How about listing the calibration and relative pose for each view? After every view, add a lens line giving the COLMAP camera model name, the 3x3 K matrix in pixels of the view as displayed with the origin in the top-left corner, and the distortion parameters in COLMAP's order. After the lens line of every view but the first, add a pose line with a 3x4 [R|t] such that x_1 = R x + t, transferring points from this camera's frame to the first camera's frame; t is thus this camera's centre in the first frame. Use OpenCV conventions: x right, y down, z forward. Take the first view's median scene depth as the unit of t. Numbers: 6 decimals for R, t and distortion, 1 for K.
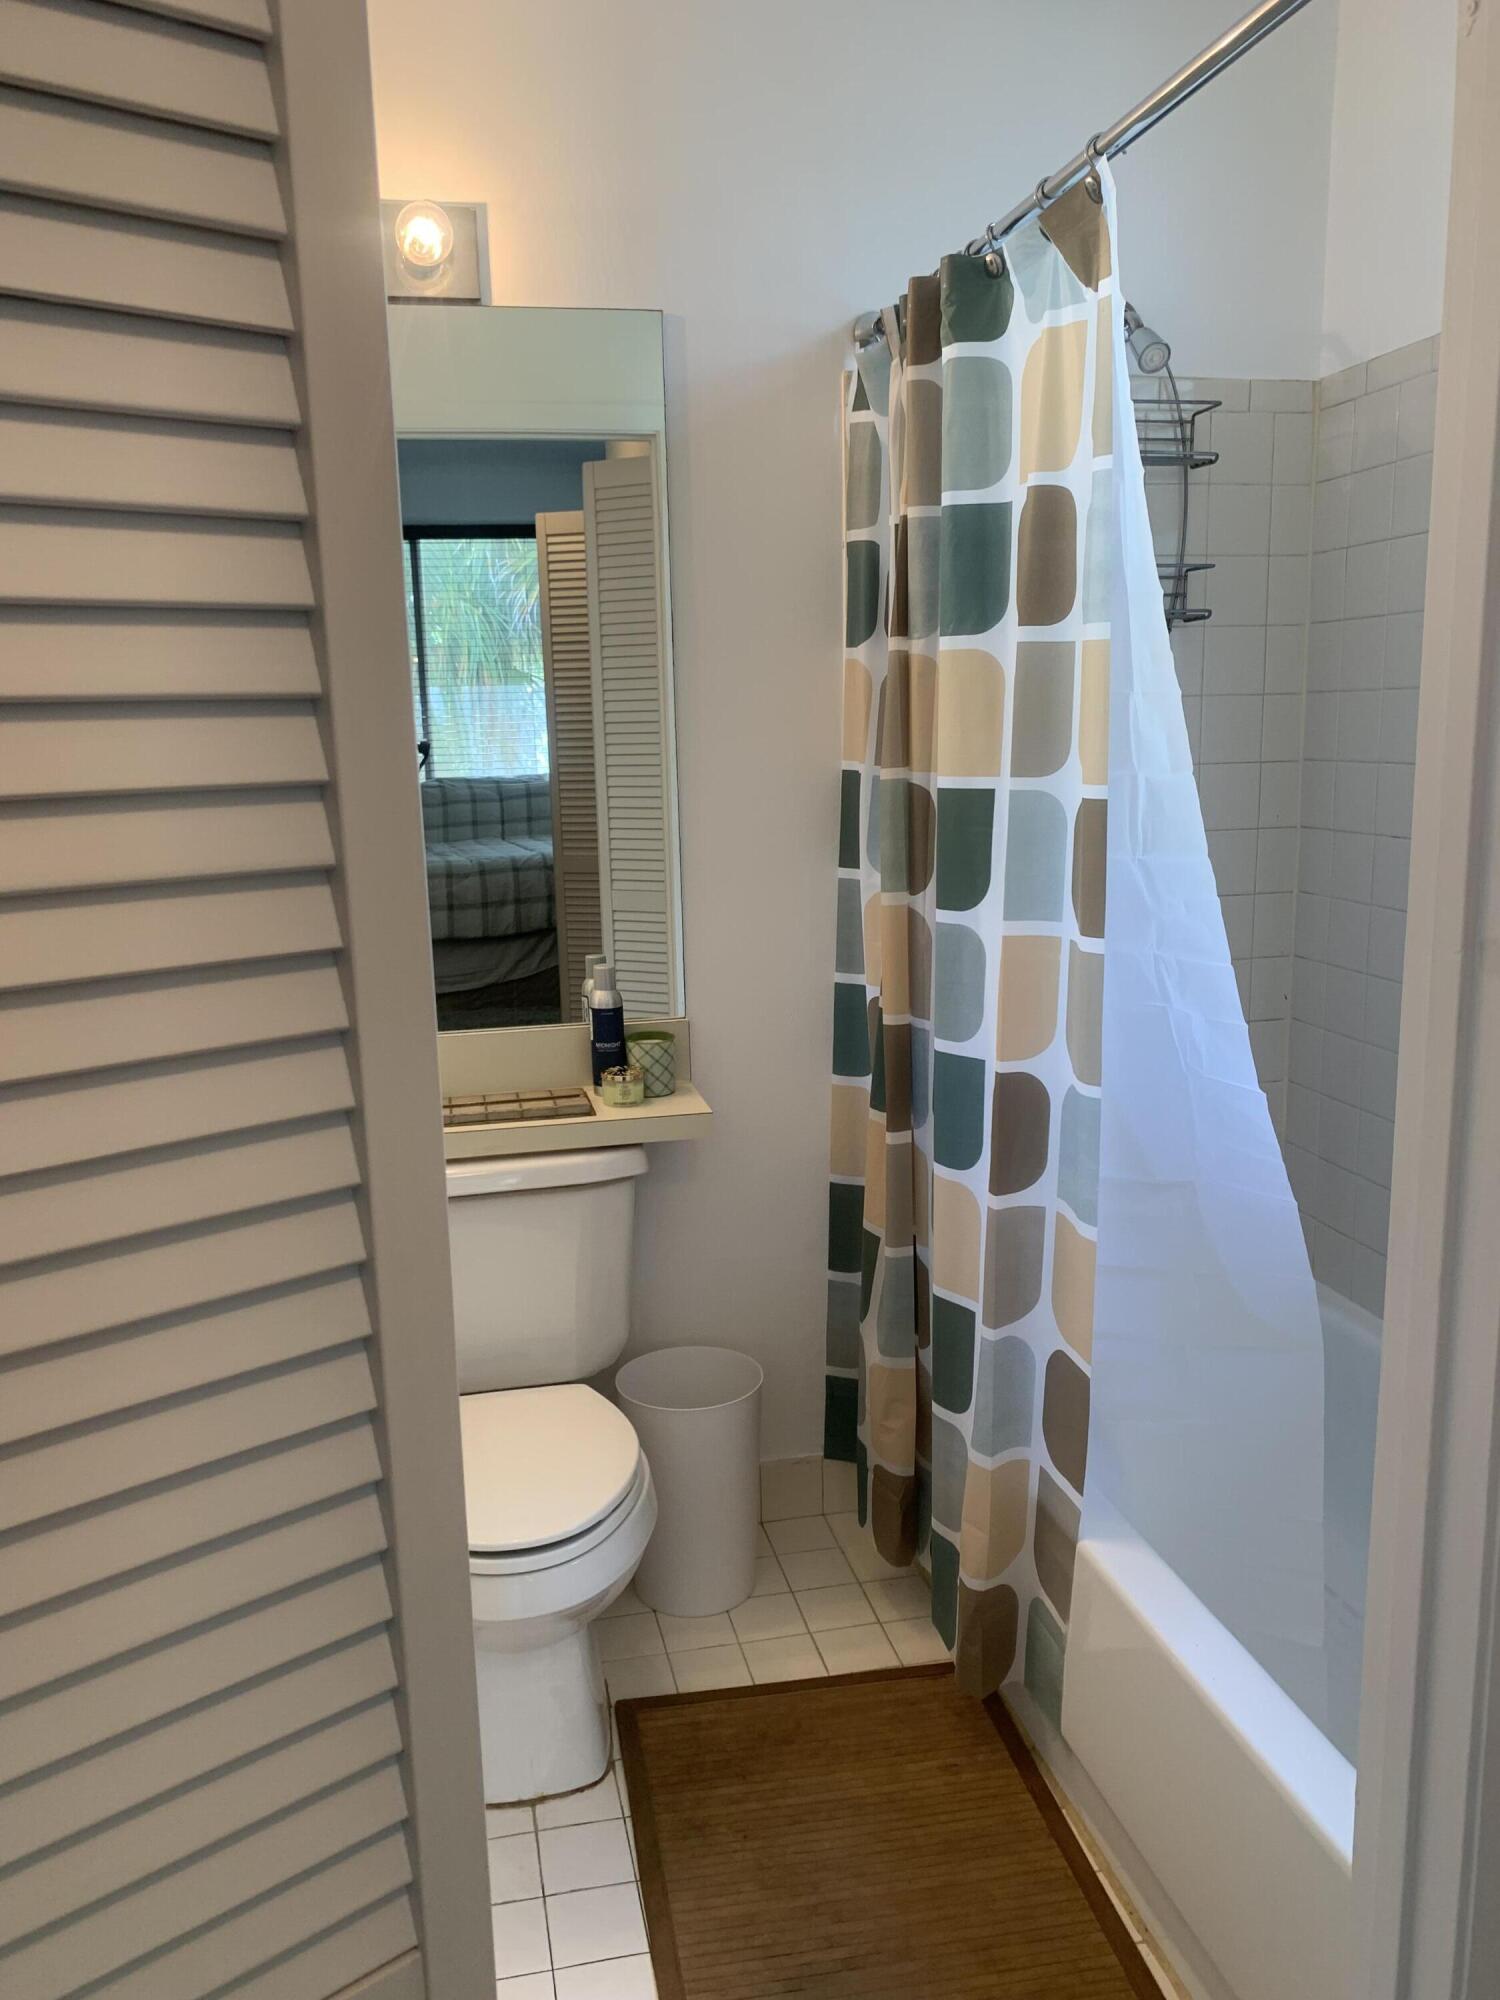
lens RADIAL K [[1549.1, 0, 718.4], [0, 1549.1, 1014.5], [0, 0, 1]] dist [0.012205, -0.002871]
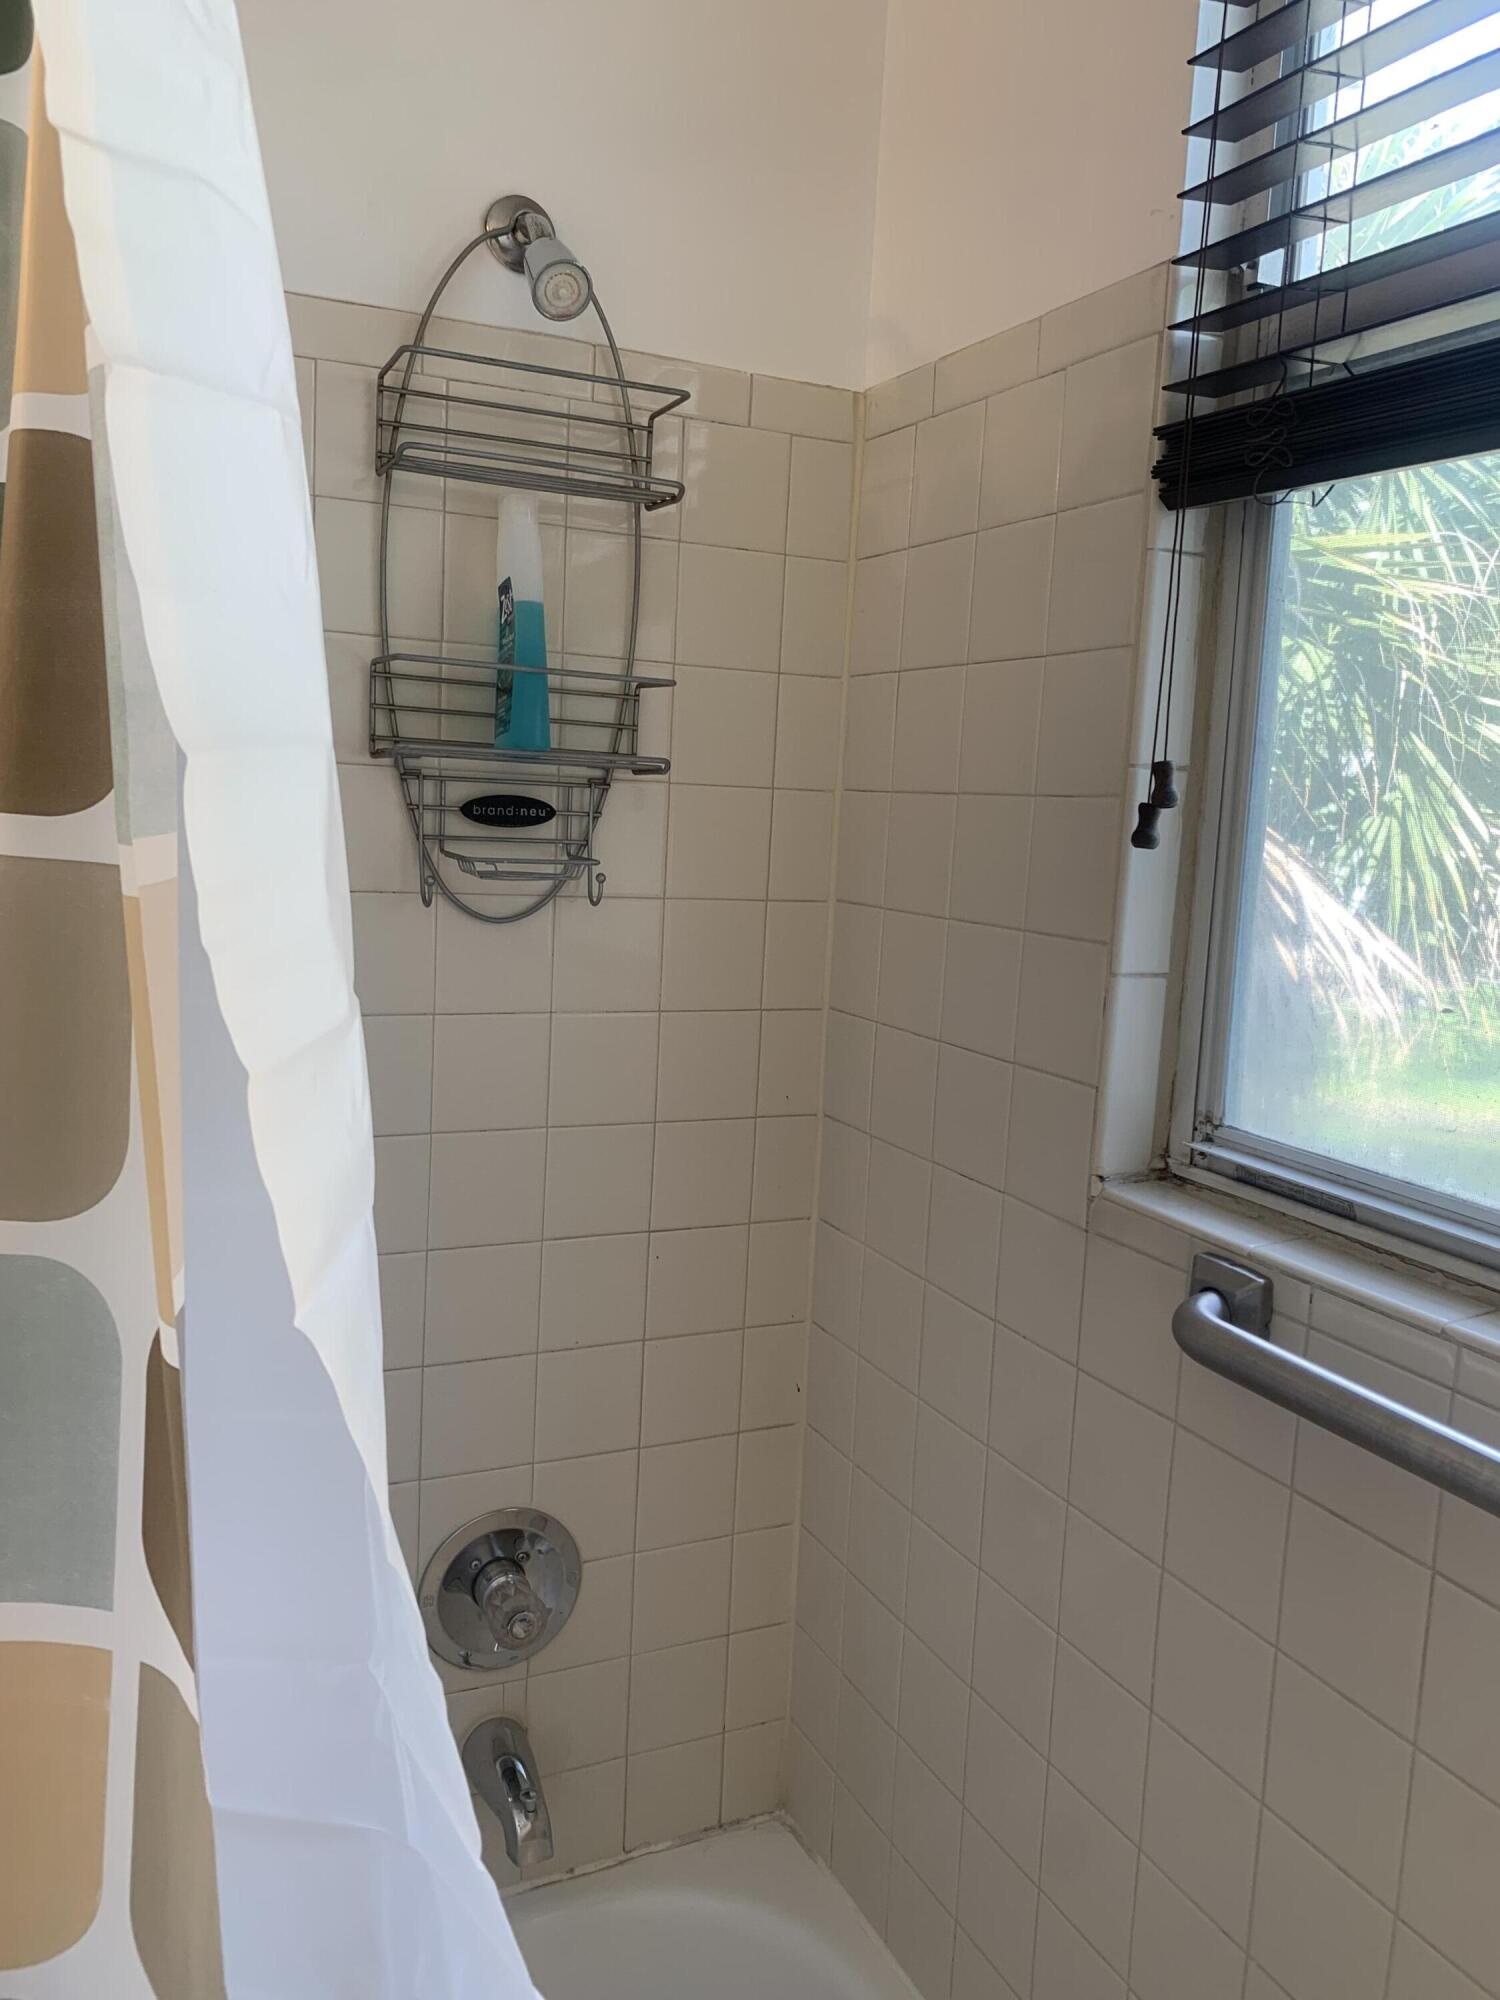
lens RADIAL K [[1546.3, 0, 717.4], [0, 1546.3, 998.4], [0, 0, 1]] dist [0.092807, -0.193416]
pose [[0.967895, 0.044311, 0.247417, 0.197253], [-0.030576, 0.997785, -0.059085, -0.140331], [-0.249487, 0.049623, 0.967106, 0.452627]]
